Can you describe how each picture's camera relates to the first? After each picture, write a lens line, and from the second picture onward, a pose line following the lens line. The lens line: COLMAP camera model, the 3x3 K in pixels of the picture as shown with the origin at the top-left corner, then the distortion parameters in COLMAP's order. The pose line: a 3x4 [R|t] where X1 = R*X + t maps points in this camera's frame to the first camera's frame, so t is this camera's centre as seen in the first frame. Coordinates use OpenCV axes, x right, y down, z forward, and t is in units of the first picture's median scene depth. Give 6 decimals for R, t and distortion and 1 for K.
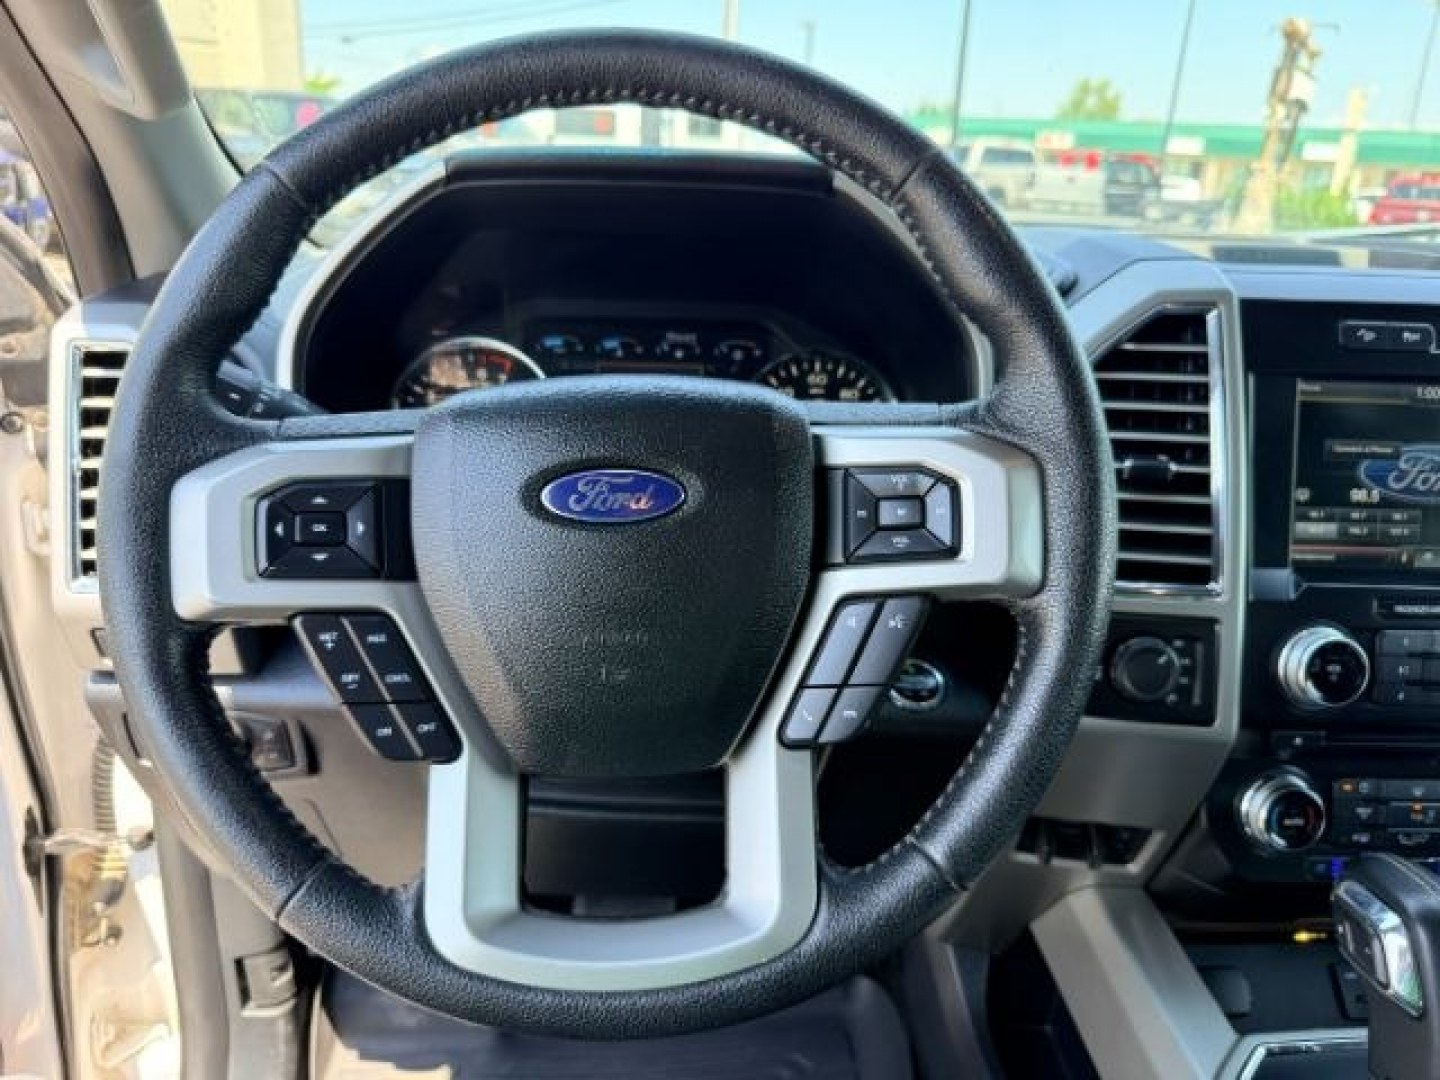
lens RADIAL K [[1112.4, 0, 719.5], [0, 1112.4, 523.1], [0, 0, 1]] dist [-0.001099, -0.008981]
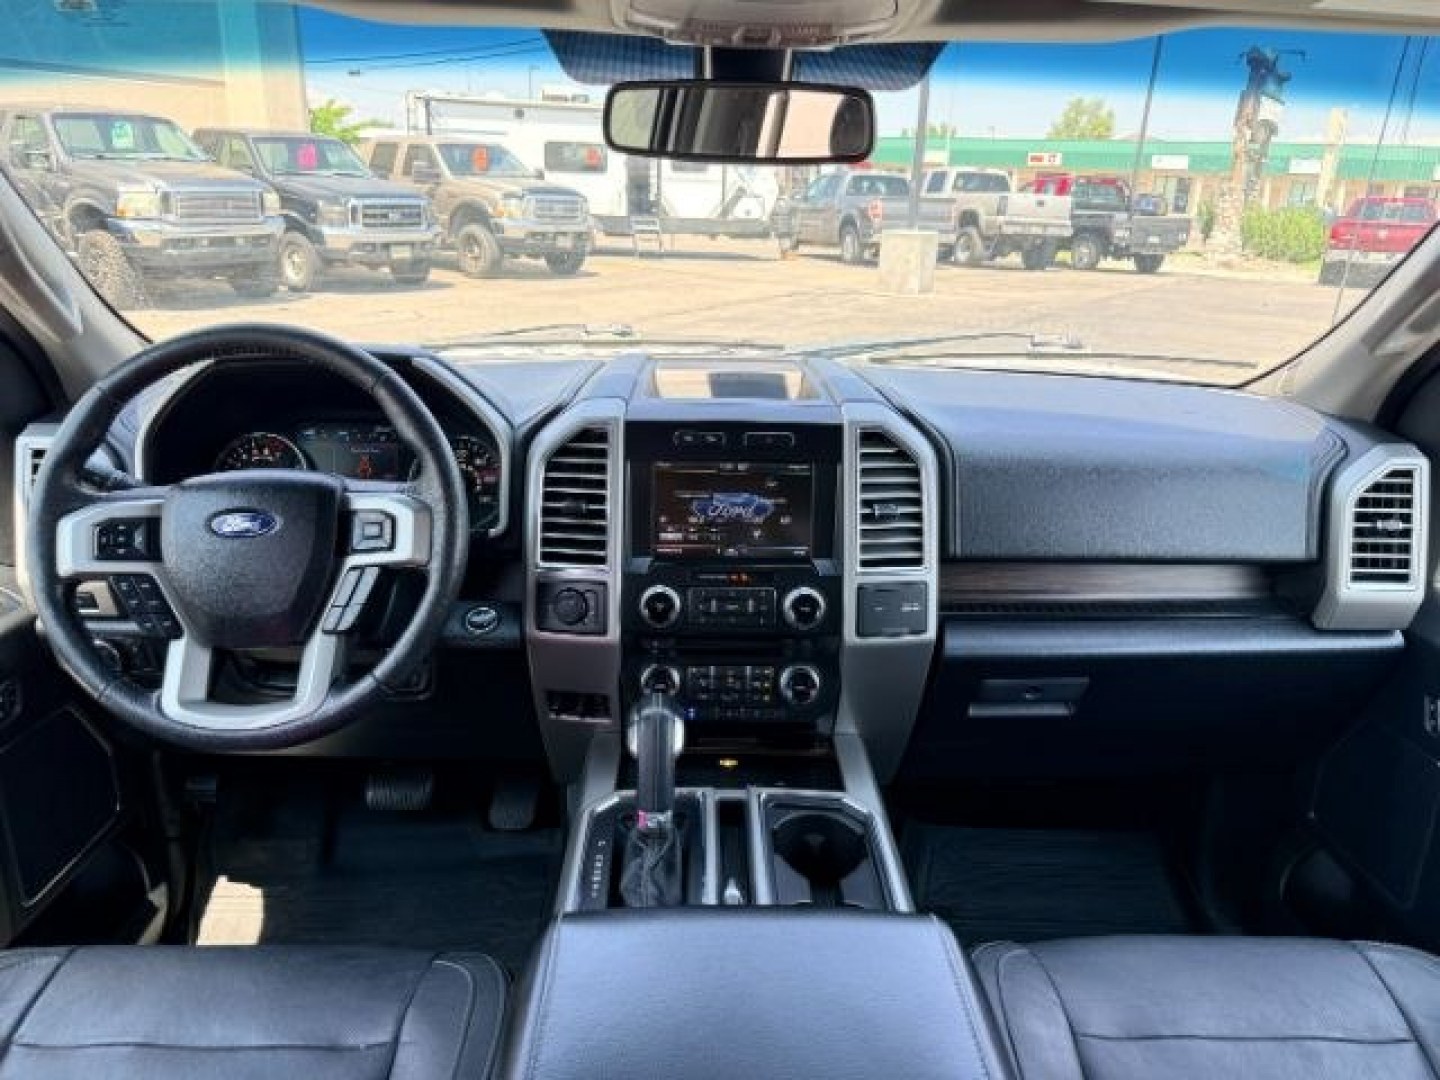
lens RADIAL K [[1045.6, 0, 720.0], [0, 1045.6, 540.0], [0, 0, 1]] dist [0.003135, -0.006246]
pose [[0.999921, -0.005040, 0.011524, 0.832368], [0.004936, 0.999947, 0.009052, -0.006668], [-0.011569, -0.008995, 0.999893, -1.158850]]
